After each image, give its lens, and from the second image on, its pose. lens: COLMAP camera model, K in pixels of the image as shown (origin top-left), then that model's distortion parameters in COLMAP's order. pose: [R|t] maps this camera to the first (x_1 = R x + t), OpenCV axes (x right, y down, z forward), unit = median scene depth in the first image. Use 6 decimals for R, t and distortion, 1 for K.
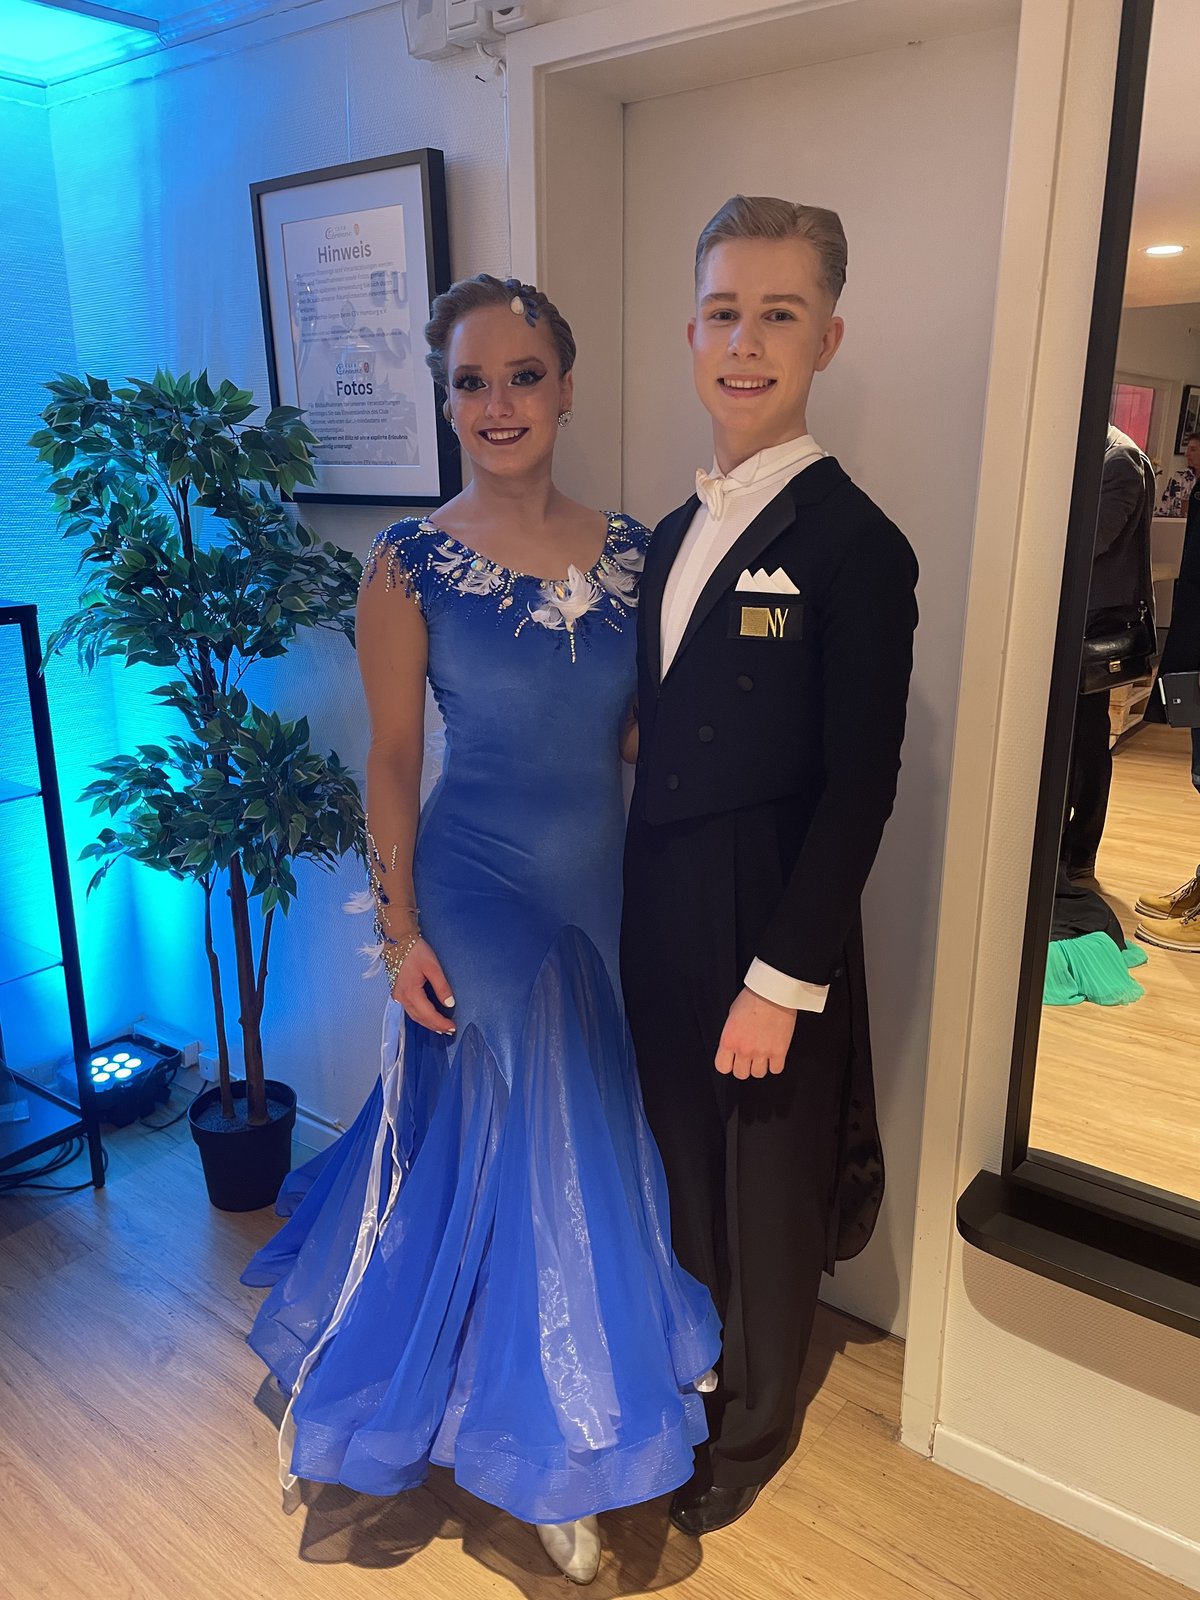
lens RADIAL K [[1209.8, 0, 600.0], [0, 1209.8, 800.0], [0, 0, 1]] dist [0.084321, -0.106243]
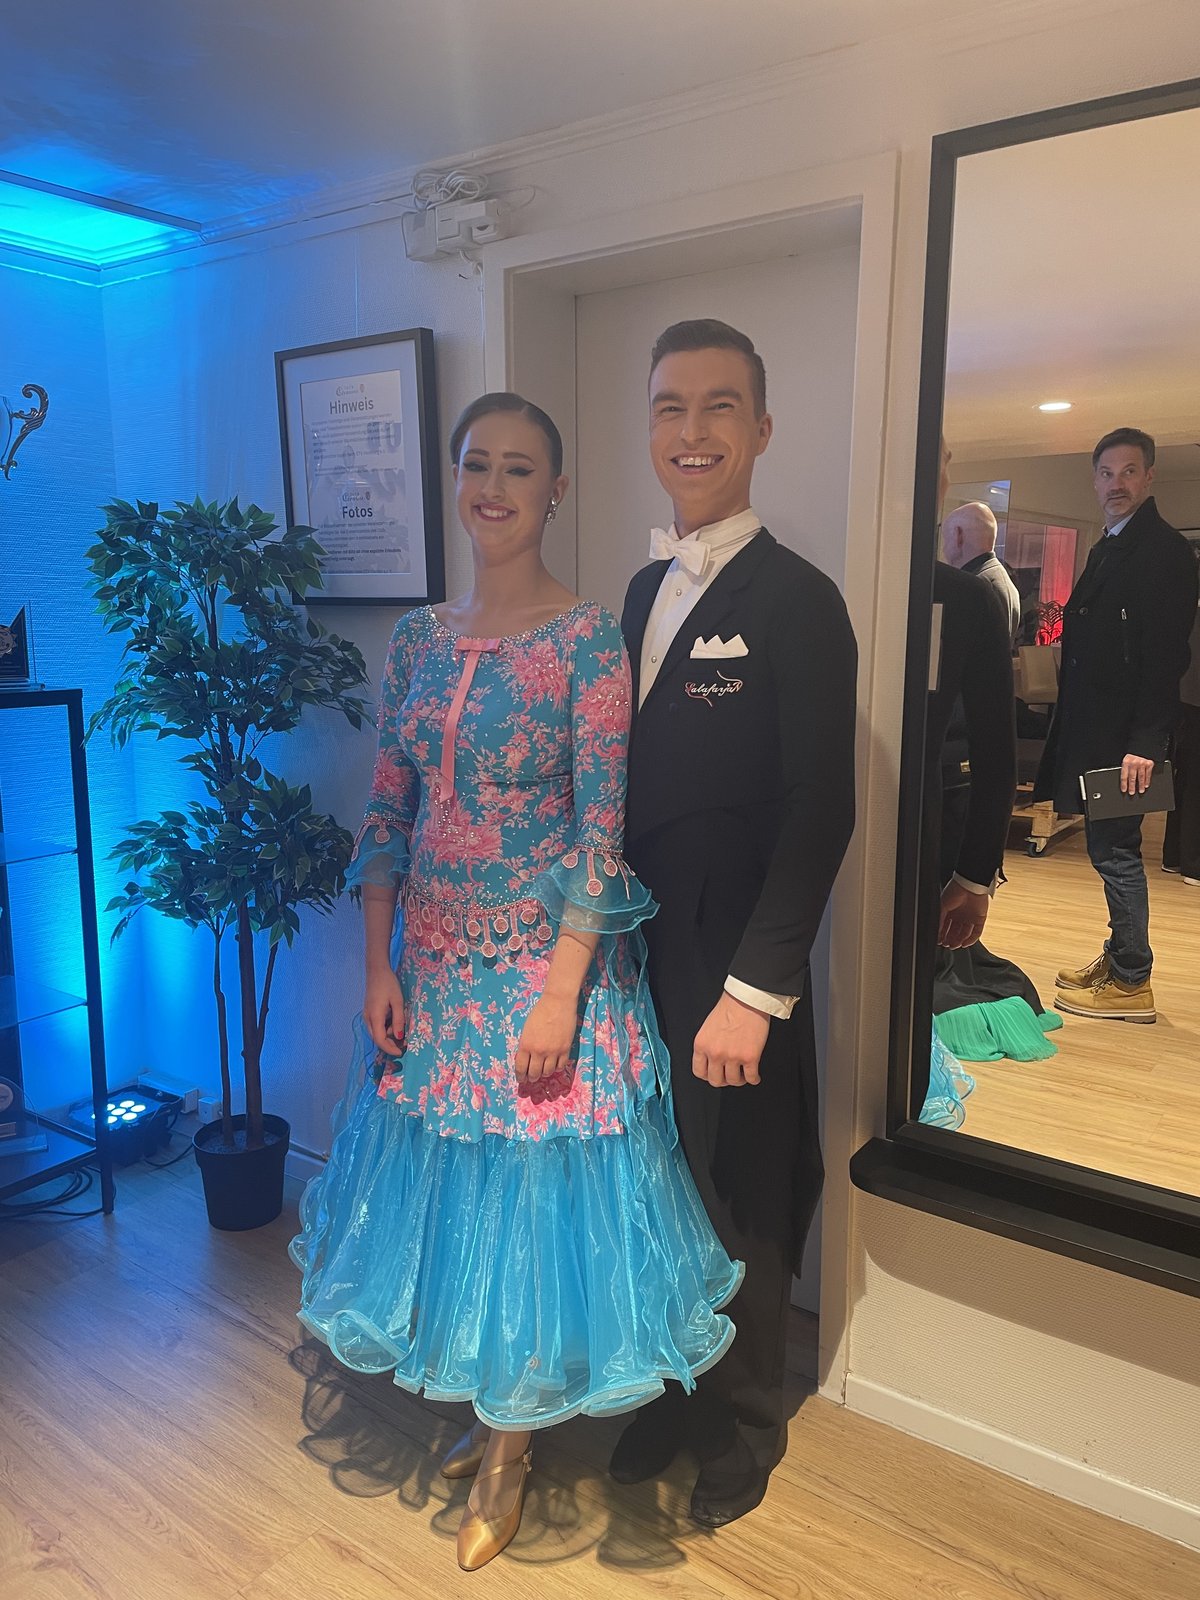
lens RADIAL K [[1209.8, 0, 605.8], [0, 1209.8, 796.2], [0, 0, 1]] dist [0.086561, -0.101480]
pose [[0.999654, -0.003137, 0.026114, 0.013928], [0.006029, 0.993758, -0.111399, 0.077709], [-0.025602, 0.111518, 0.993433, -0.174074]]
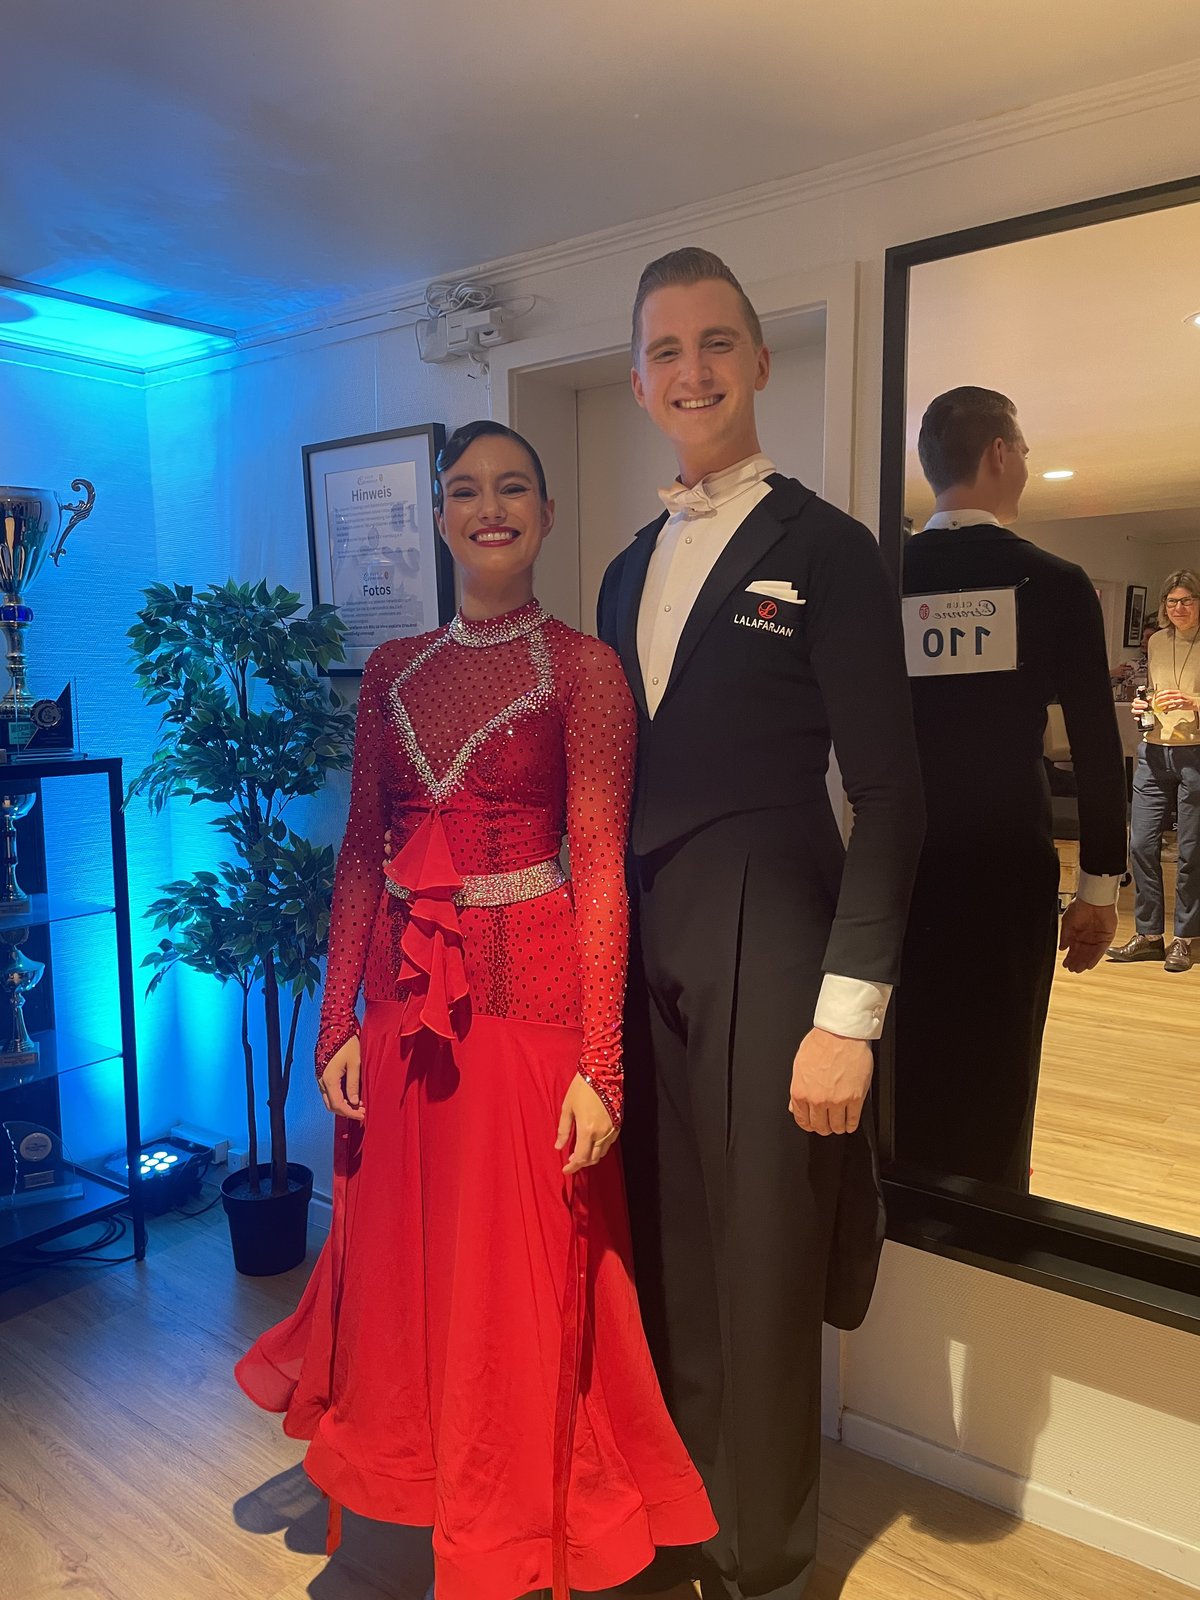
lens RADIAL K [[1211.6, 0, 609.3], [0, 1211.6, 792.0], [0, 0, 1]] dist [0.086623, -0.101705]
pose [[0.999908, -0.012922, -0.004173, 0.048519], [0.012045, 0.985923, -0.166765, 0.092301], [0.006269, 0.166700, 0.985988, -0.237985]]
